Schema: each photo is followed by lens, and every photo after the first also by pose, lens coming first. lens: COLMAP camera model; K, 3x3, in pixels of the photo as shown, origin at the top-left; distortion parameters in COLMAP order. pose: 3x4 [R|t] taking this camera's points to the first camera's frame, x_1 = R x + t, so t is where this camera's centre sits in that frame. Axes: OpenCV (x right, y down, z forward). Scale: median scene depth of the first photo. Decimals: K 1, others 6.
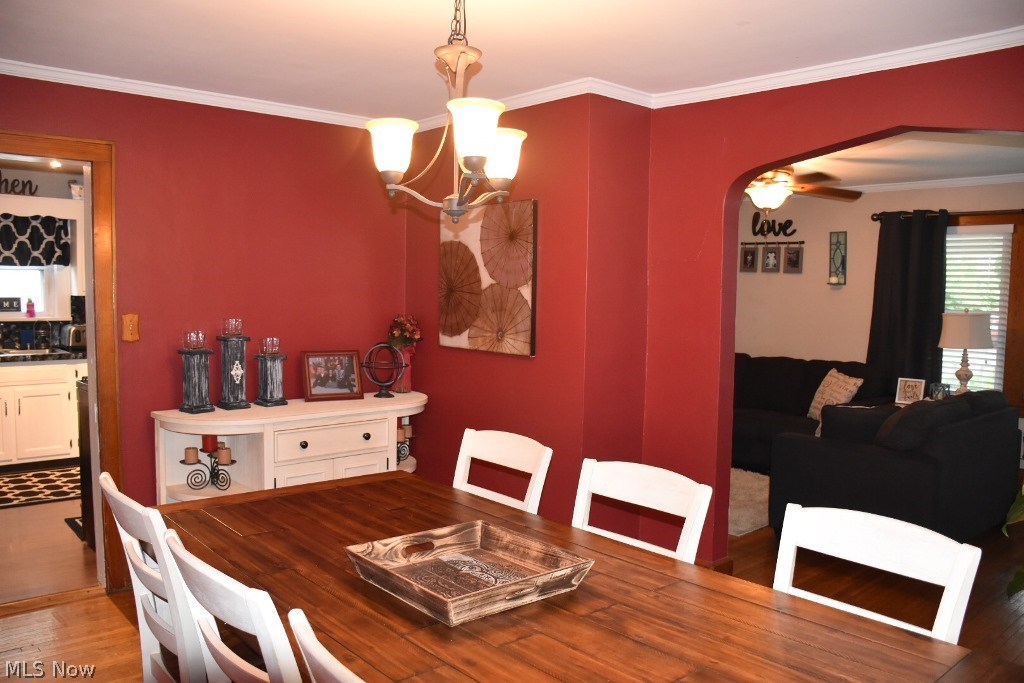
lens RADIAL K [[799.6, 0, 508.5], [0, 799.6, 346.4], [0, 0, 1]] dist [-0.138610, 0.087563]
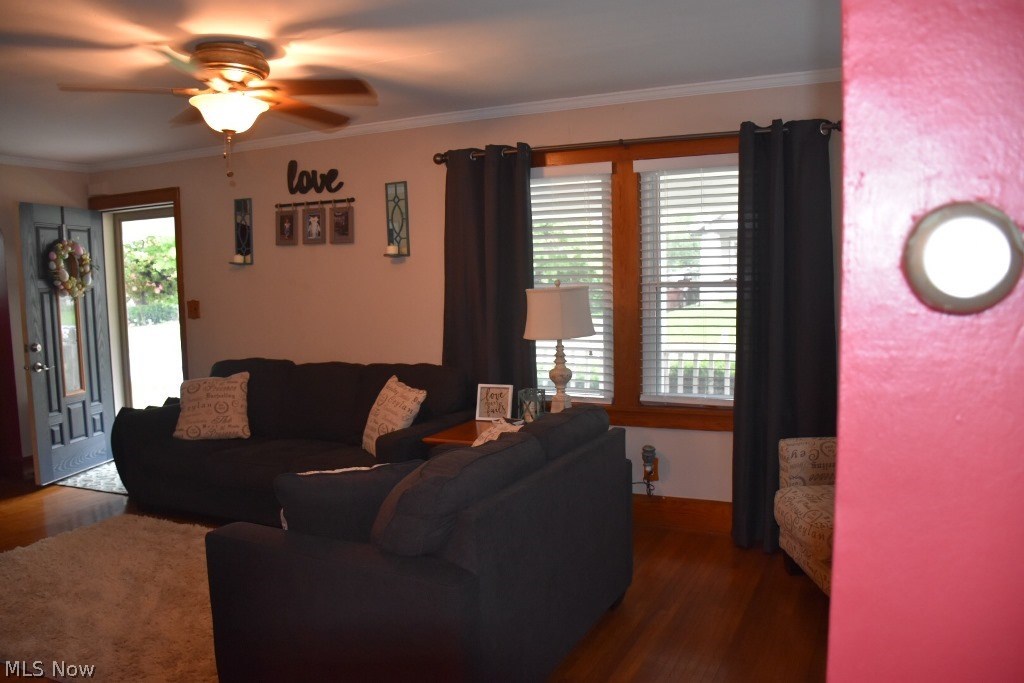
lens RADIAL K [[799.6, 0, 510.0], [0, 799.6, 343.9], [0, 0, 1]] dist [-0.138610, 0.087563]
pose [[0.918446, -0.071189, 0.389086, 0.236828], [0.066454, 0.997460, 0.025636, -0.011760], [-0.389923, 0.002311, 0.920845, 0.305706]]
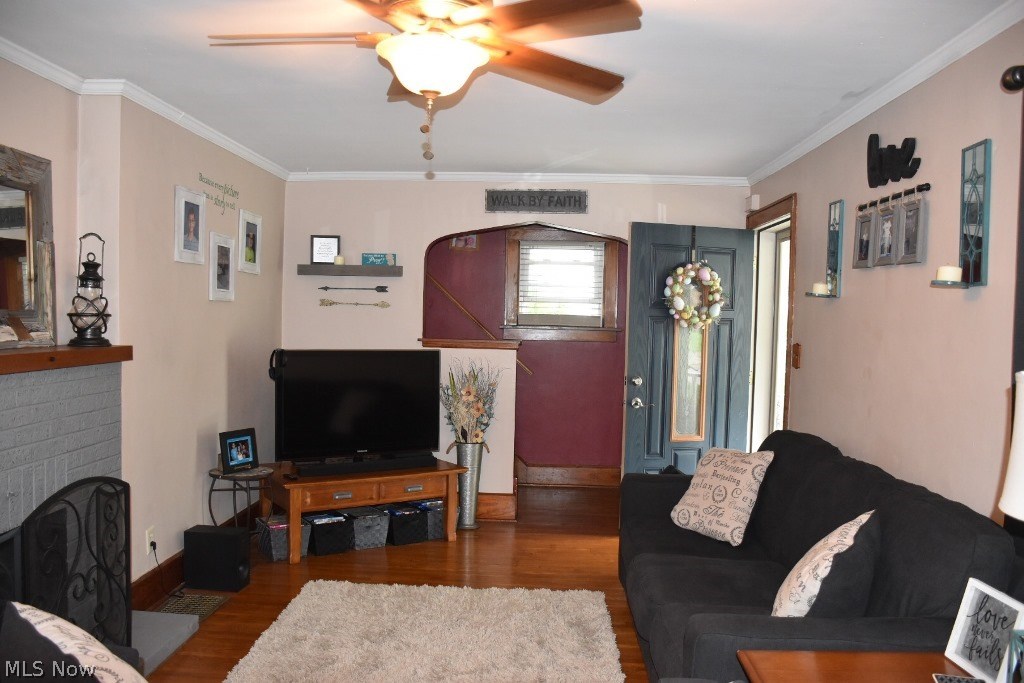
lens RADIAL K [[799.6, 0, 507.8], [0, 799.6, 343.4], [0, 0, 1]] dist [-0.138610, 0.087563]
pose [[0.709661, 0.032615, -0.703788, 0.549379], [-0.067874, 0.997446, -0.022217, -0.031228], [0.701266, 0.063535, 0.710063, 0.621838]]
